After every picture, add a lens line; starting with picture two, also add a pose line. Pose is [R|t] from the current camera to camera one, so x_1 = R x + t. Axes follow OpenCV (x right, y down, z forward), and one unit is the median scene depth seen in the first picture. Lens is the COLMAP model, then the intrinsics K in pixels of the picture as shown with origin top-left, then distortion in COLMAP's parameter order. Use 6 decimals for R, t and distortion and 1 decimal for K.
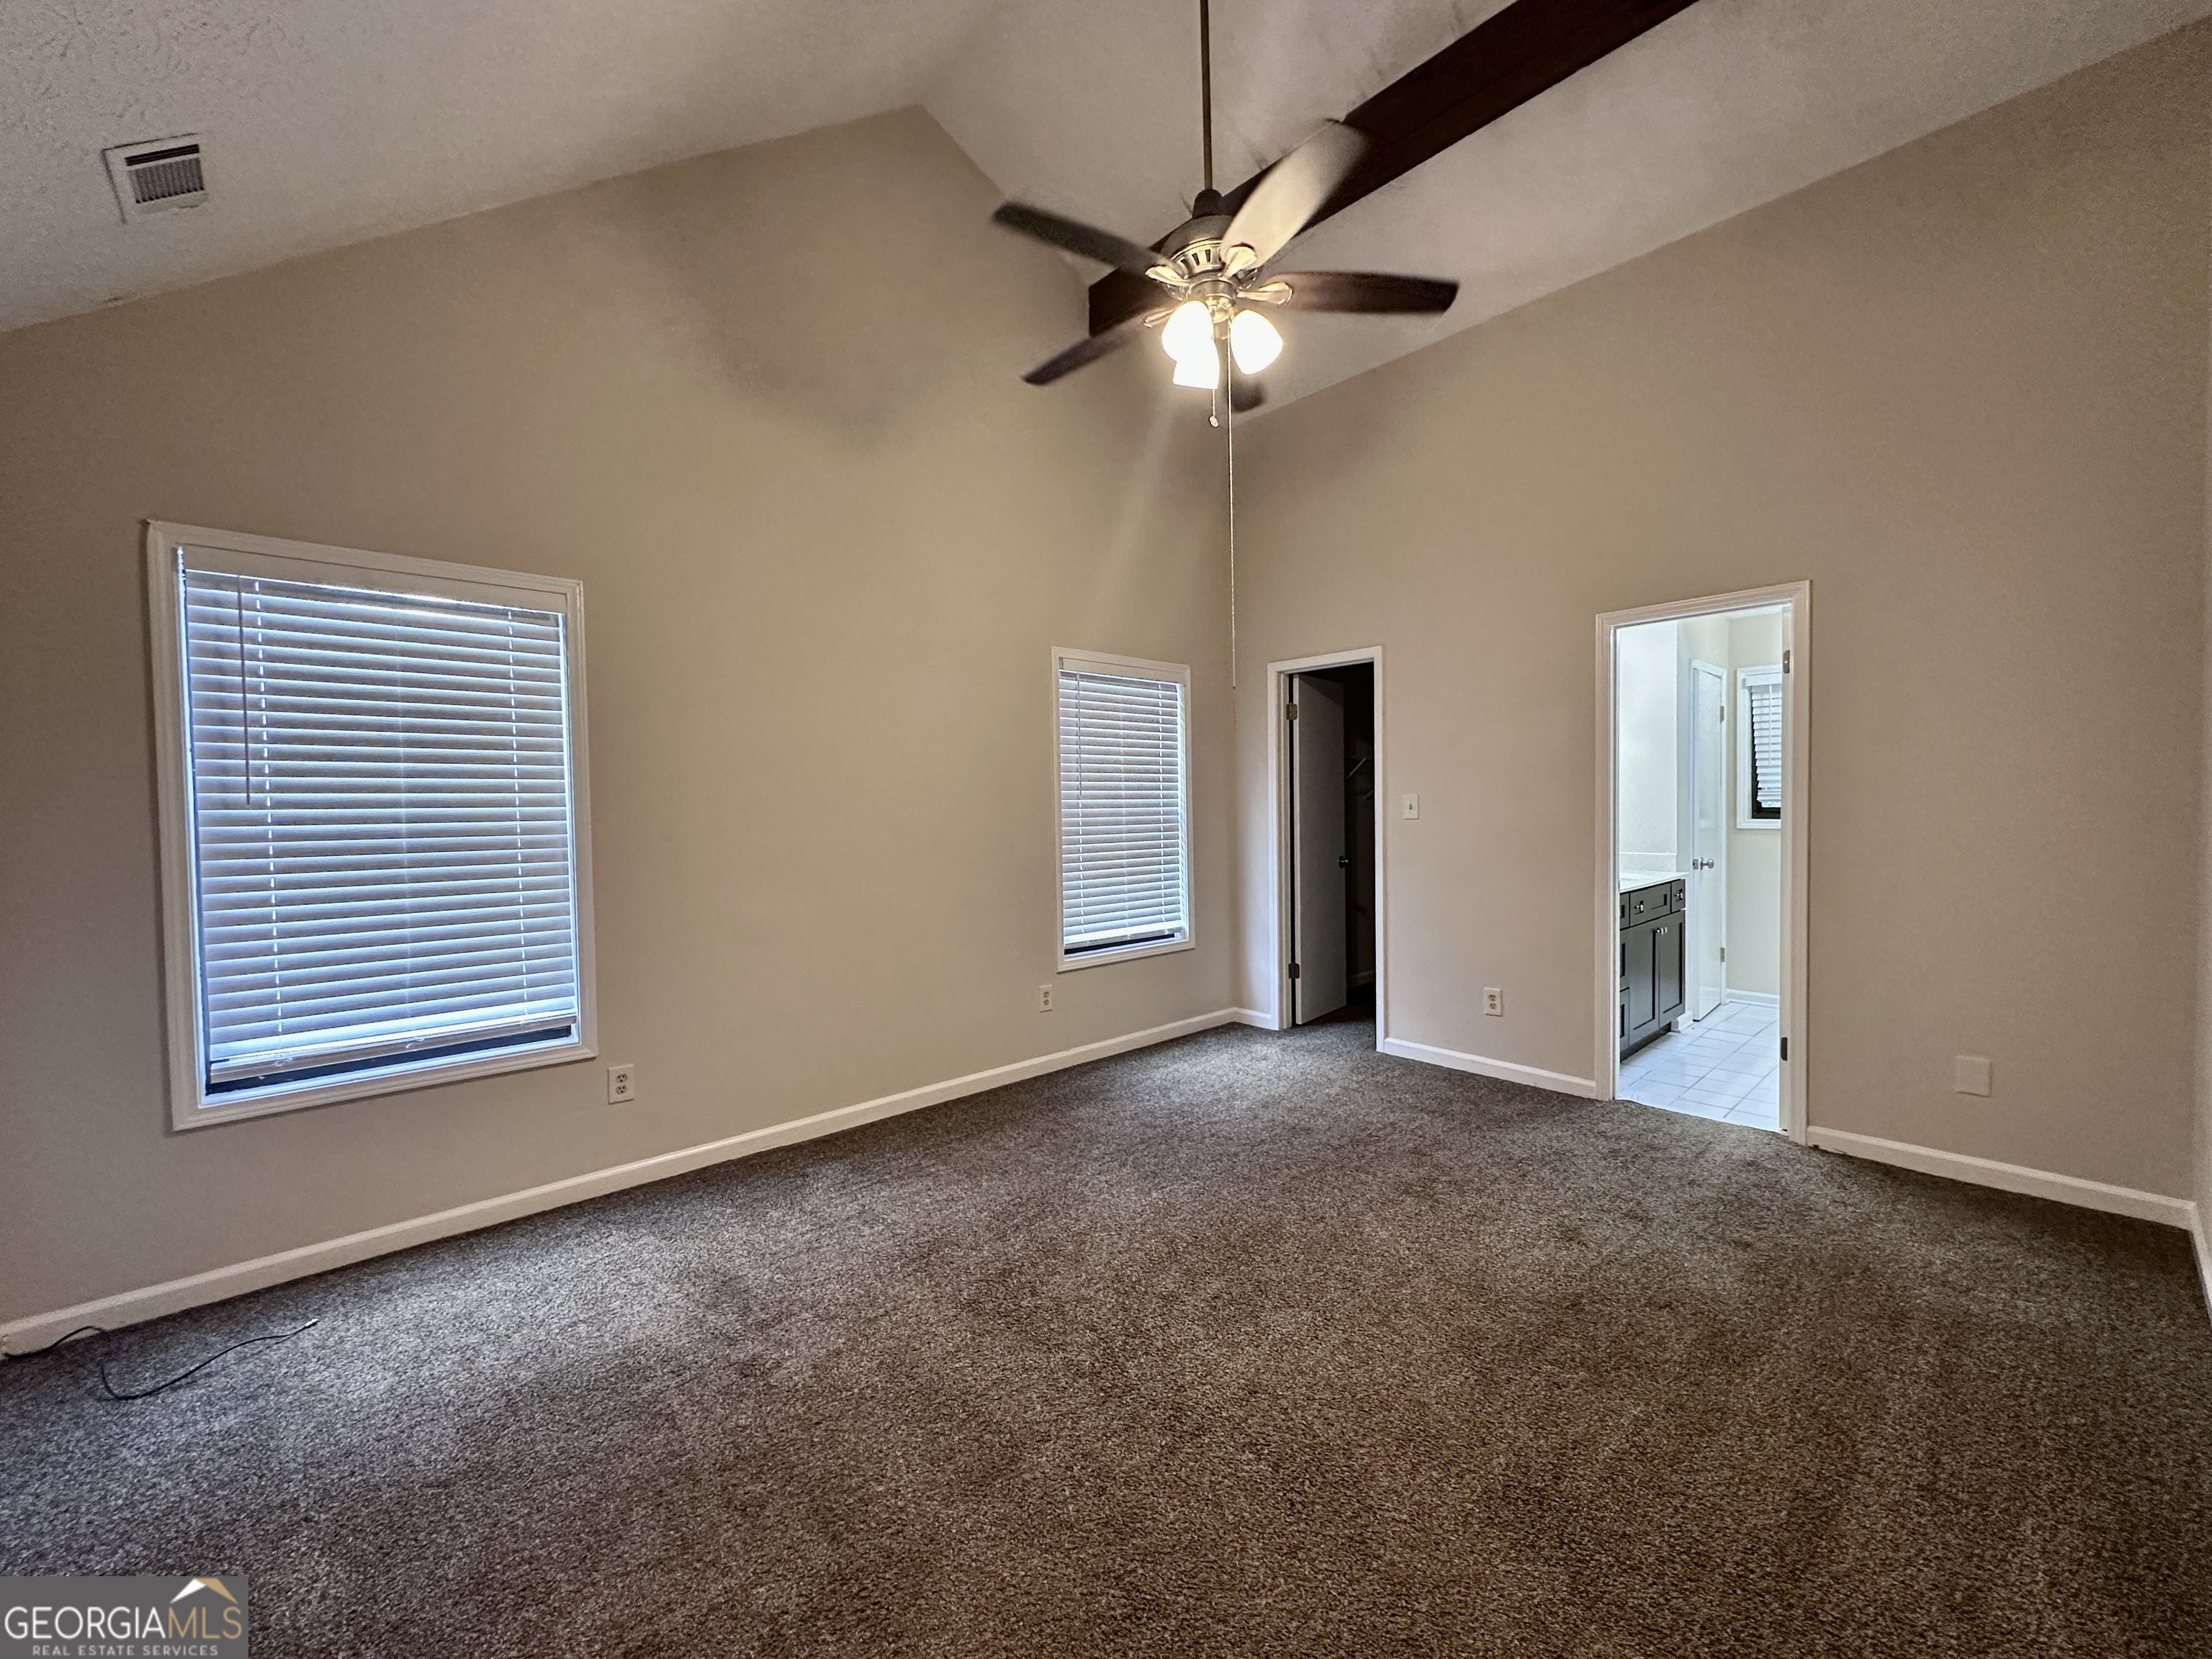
lens RADIAL K [[883.8, 0, 1138.6], [0, 883.8, 828.3], [0, 0, 1]] dist [-0.003361, 0.000634]
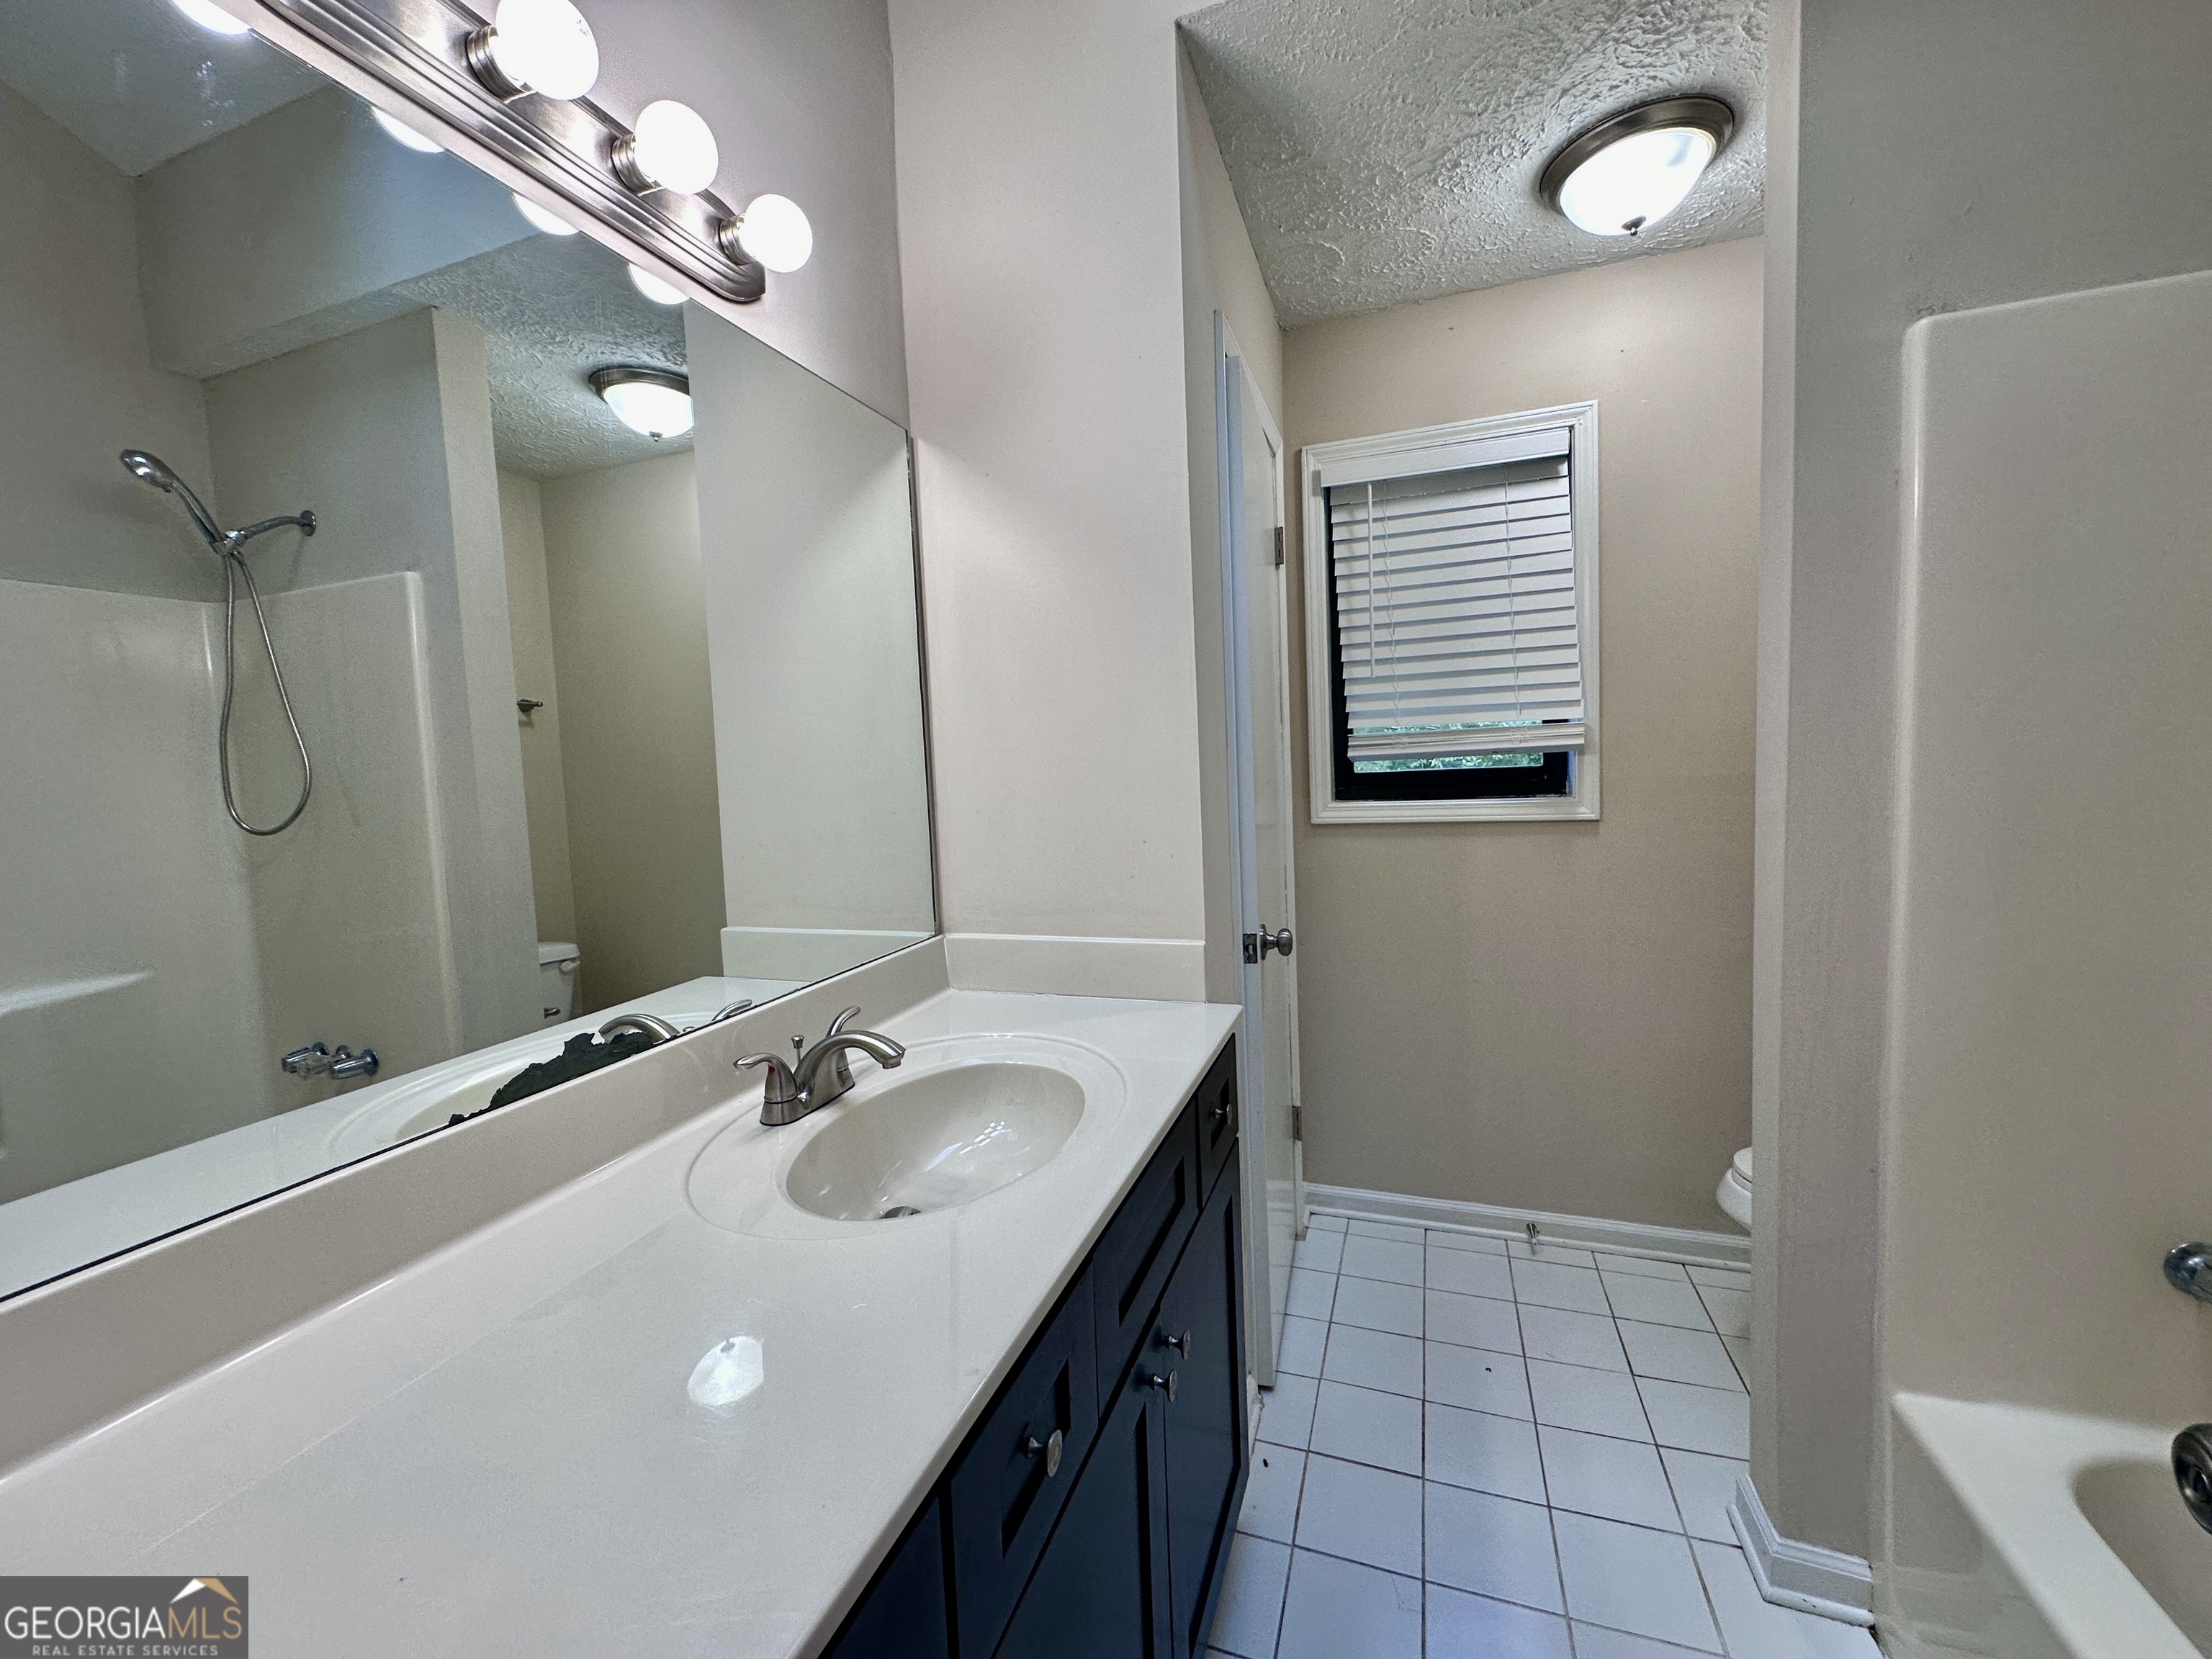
lens RADIAL K [[883.8, 0, 1104.6], [0, 883.8, 825.7], [0, 0, 1]] dist [-0.003361, 0.000634]
pose [[0.892515, -0.054853, 0.447670, 0.838894], [0.040703, 0.998323, 0.041174, -0.044460], [-0.449177, -0.018527, 0.893251, 1.403600]]
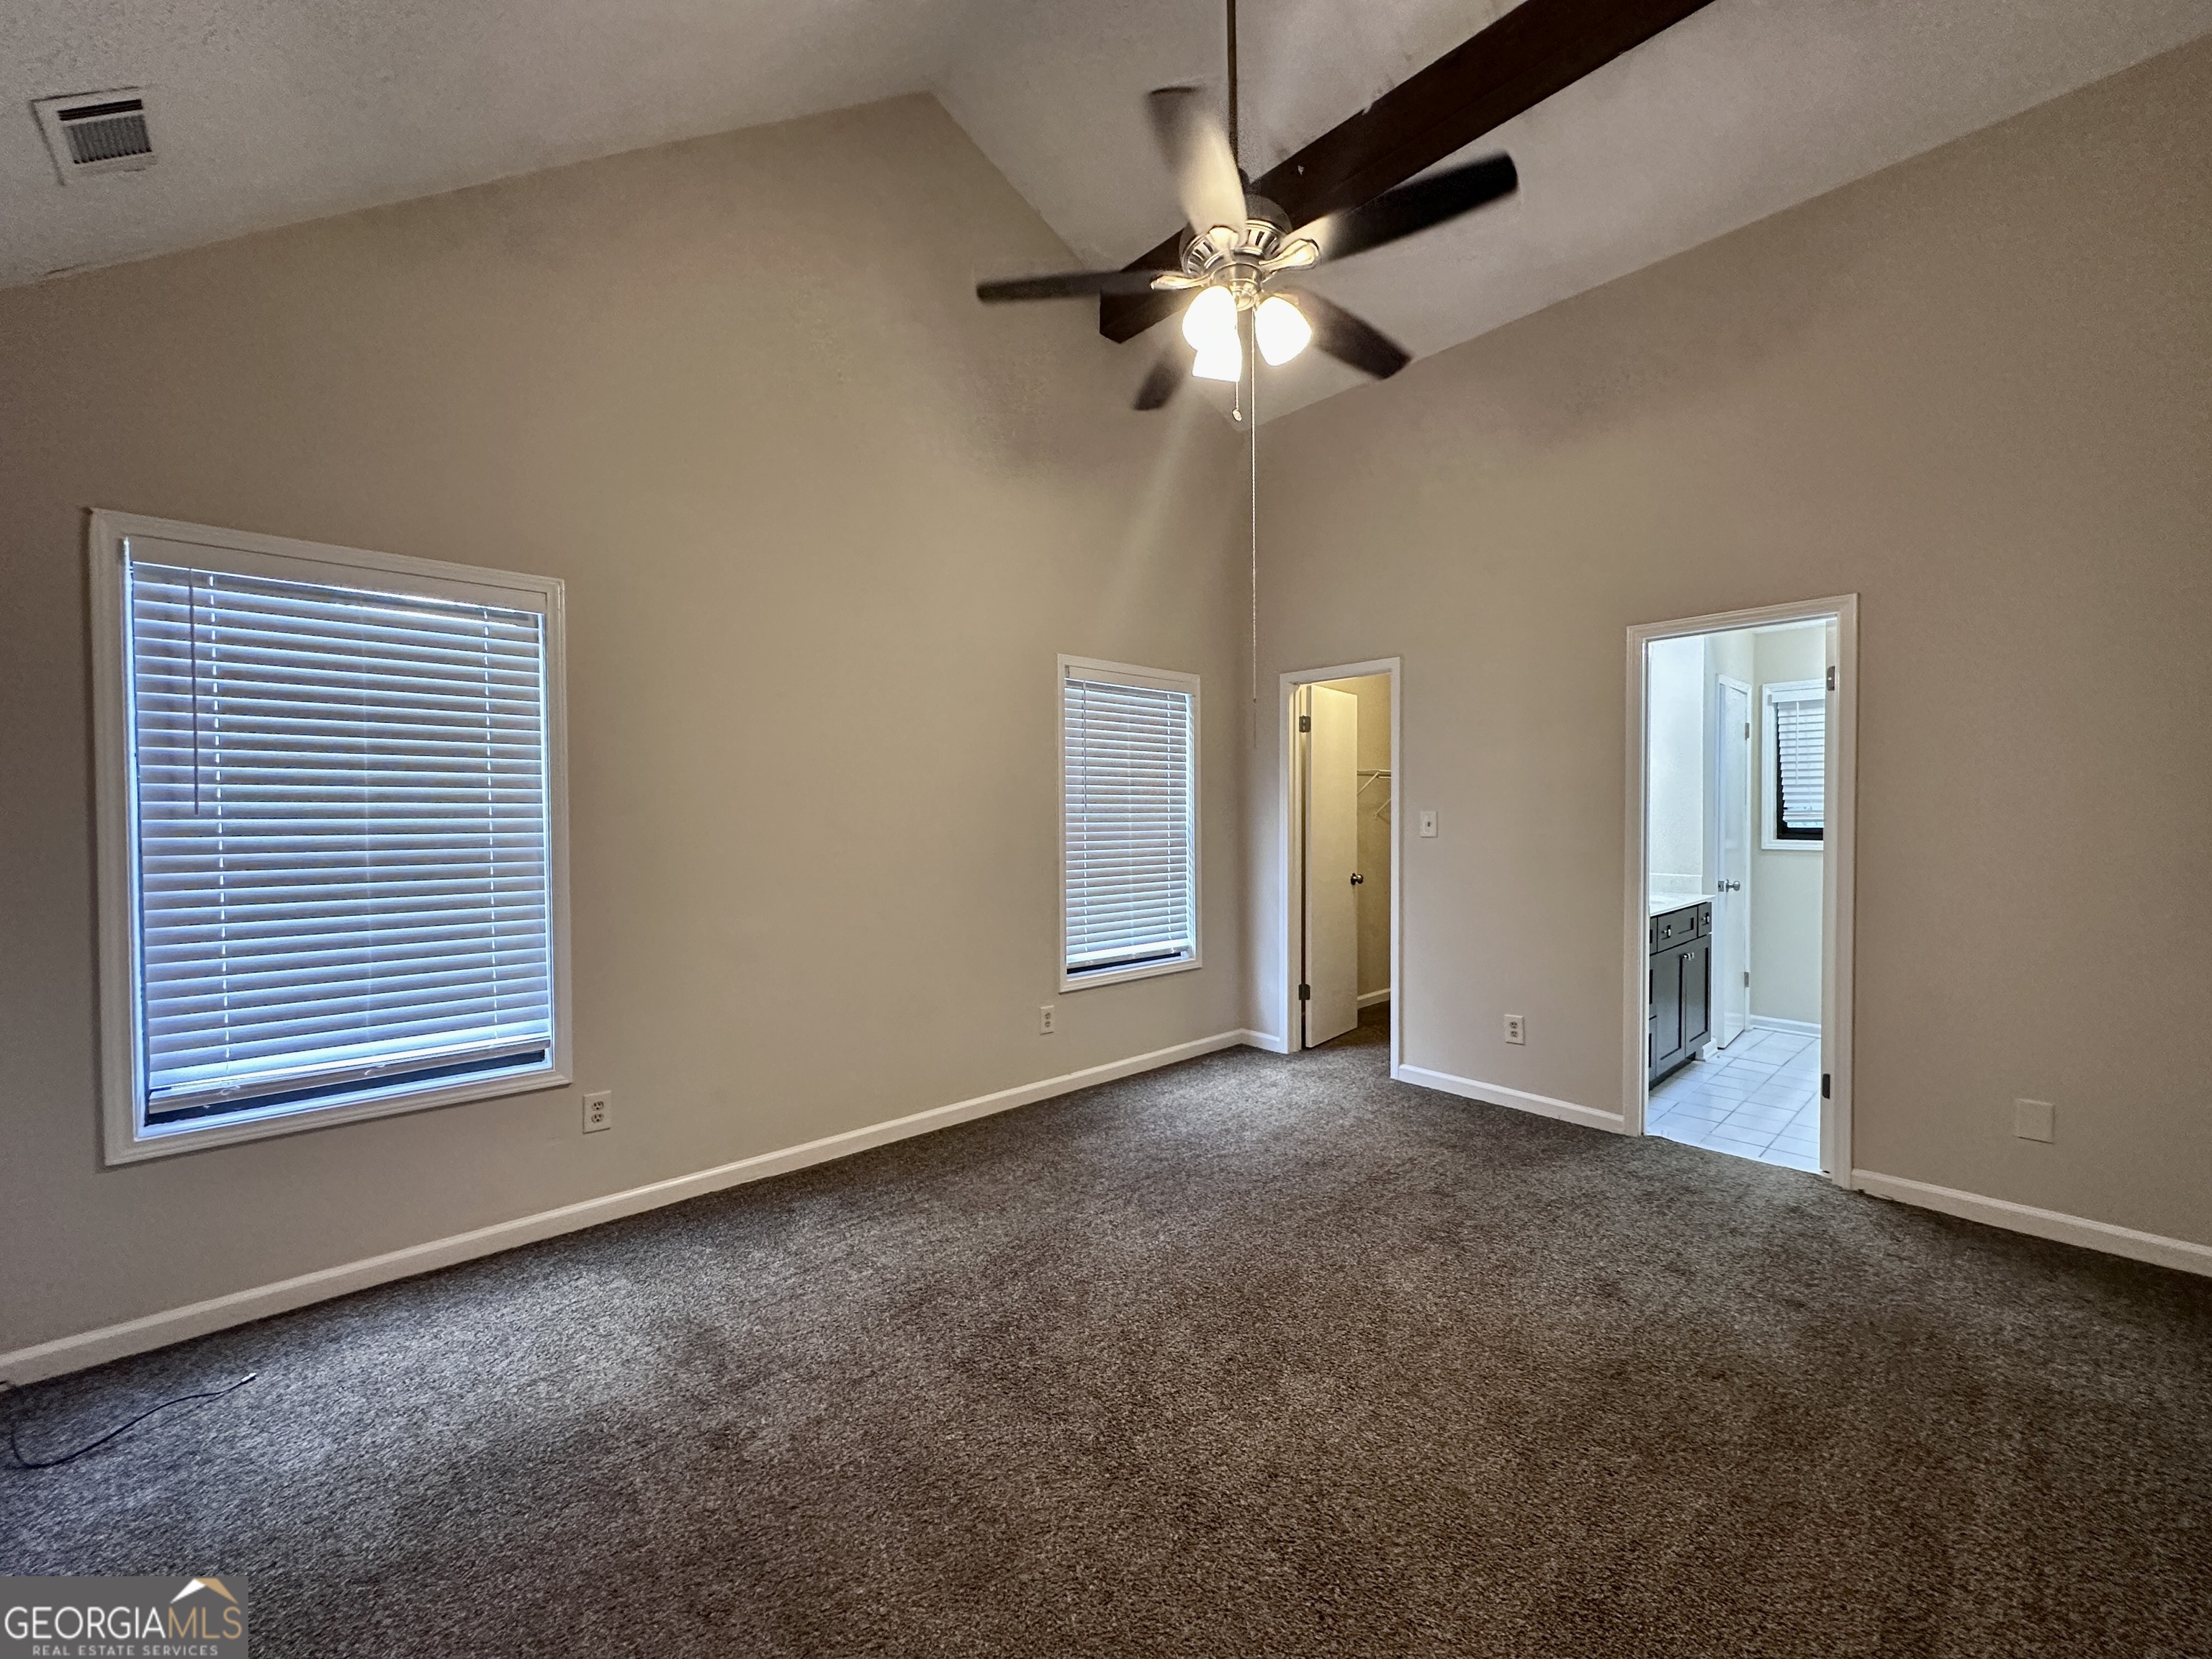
lens RADIAL K [[883.8, 0, 1141.1], [0, 883.8, 830.0], [0, 0, 1]] dist [-0.003361, 0.000634]
pose [[0.999942, 0.010677, 0.001460, -0.011736], [-0.010666, 0.999917, -0.007195, -0.013744], [-0.001537, 0.007179, 0.999973, 0.066293]]
